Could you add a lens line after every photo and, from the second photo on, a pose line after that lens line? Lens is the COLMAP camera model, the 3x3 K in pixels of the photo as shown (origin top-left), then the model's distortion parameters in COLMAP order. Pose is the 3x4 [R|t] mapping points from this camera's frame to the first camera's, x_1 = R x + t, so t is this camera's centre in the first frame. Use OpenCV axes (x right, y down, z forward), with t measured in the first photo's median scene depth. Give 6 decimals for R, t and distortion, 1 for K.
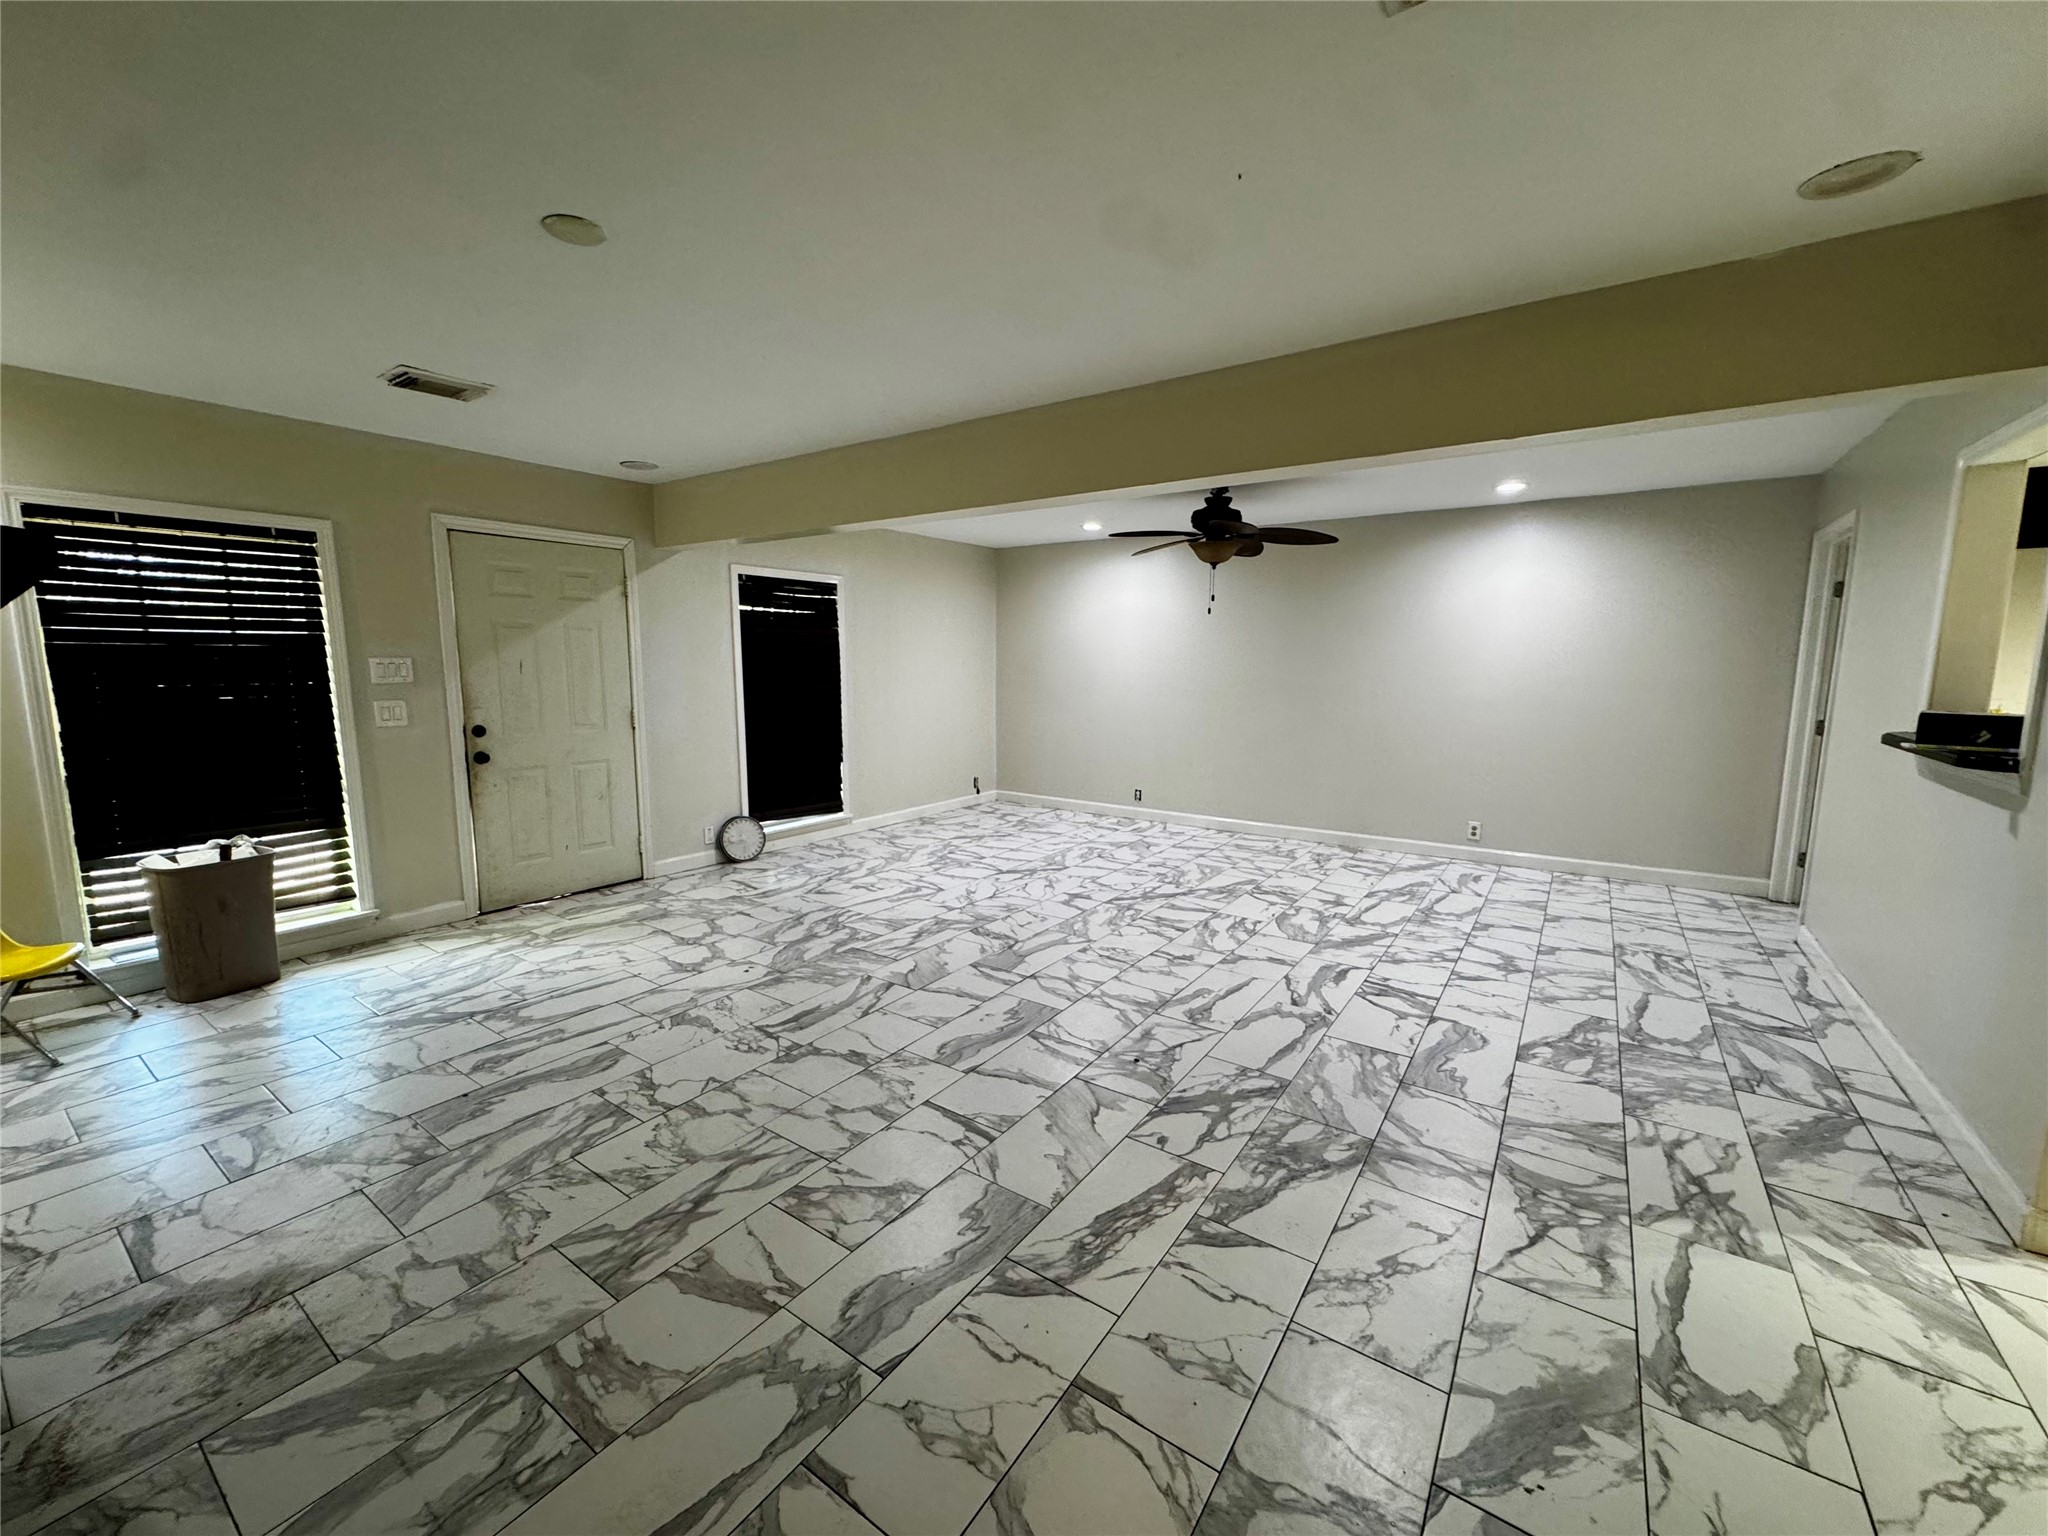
lens RADIAL K [[809.3, 0, 1028.8], [0, 809.3, 770.3], [0, 0, 1]] dist [-0.001343, 0.000124]
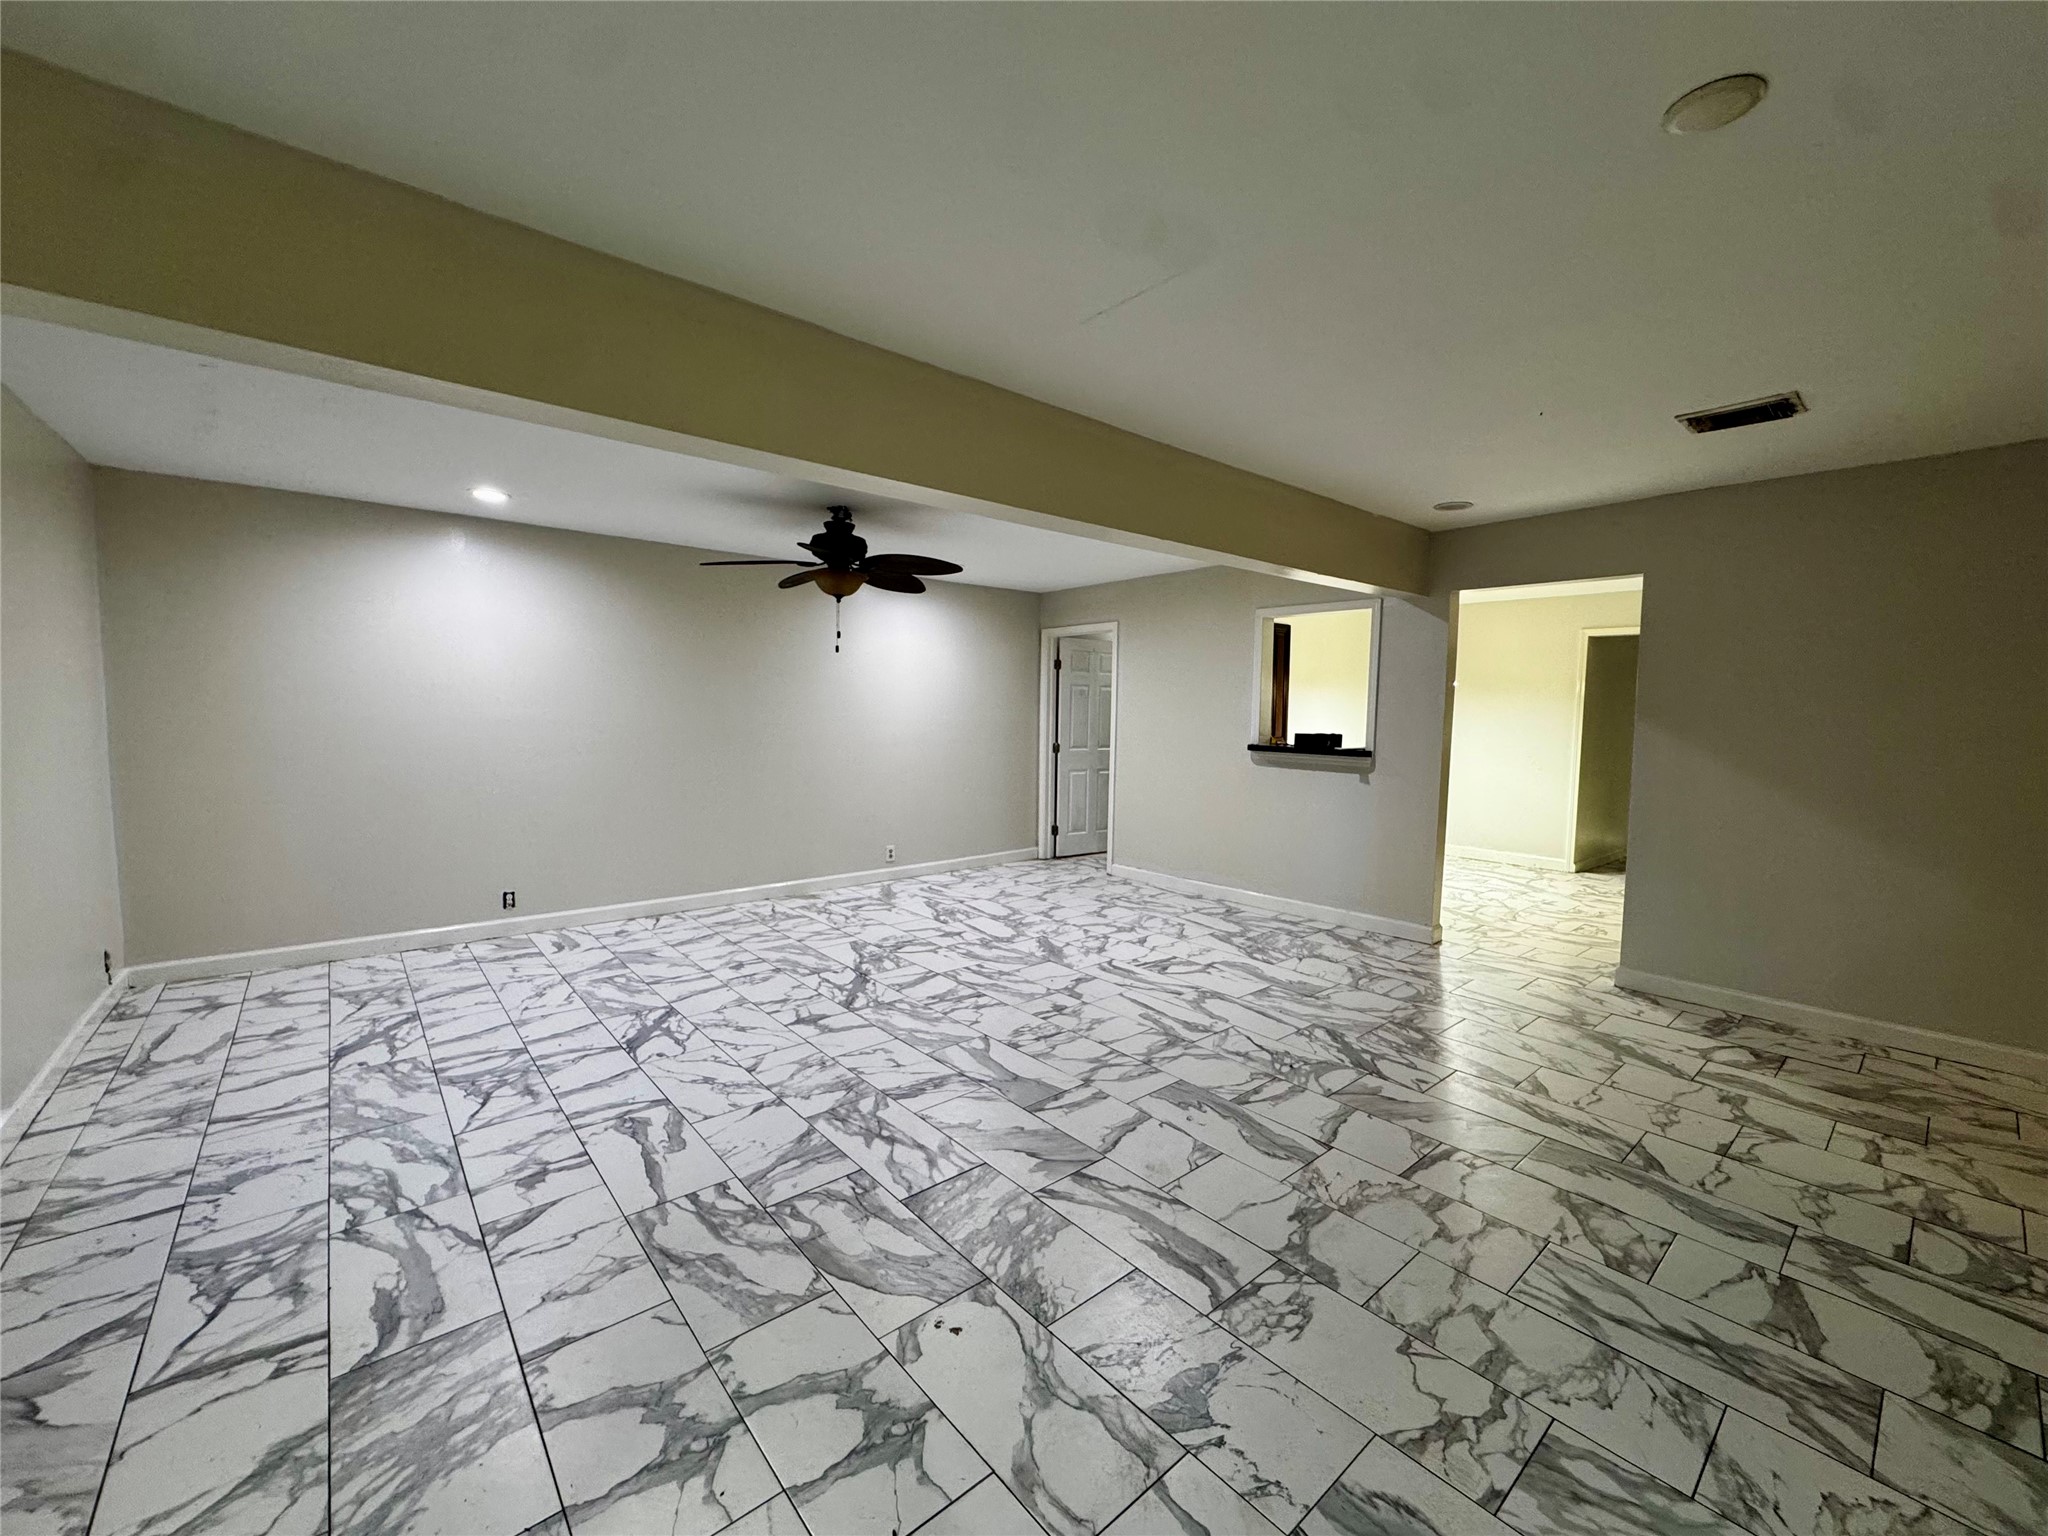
lens RADIAL K [[809.3, 0, 1022.5], [0, 809.3, 764.9], [0, 0, 1]] dist [-0.001343, 0.000124]
pose [[0.262102, -0.064917, 0.962854, -0.730081], [0.118723, 0.992325, 0.034586, -0.098713], [-0.957709, 0.105248, 0.267798, 0.730605]]
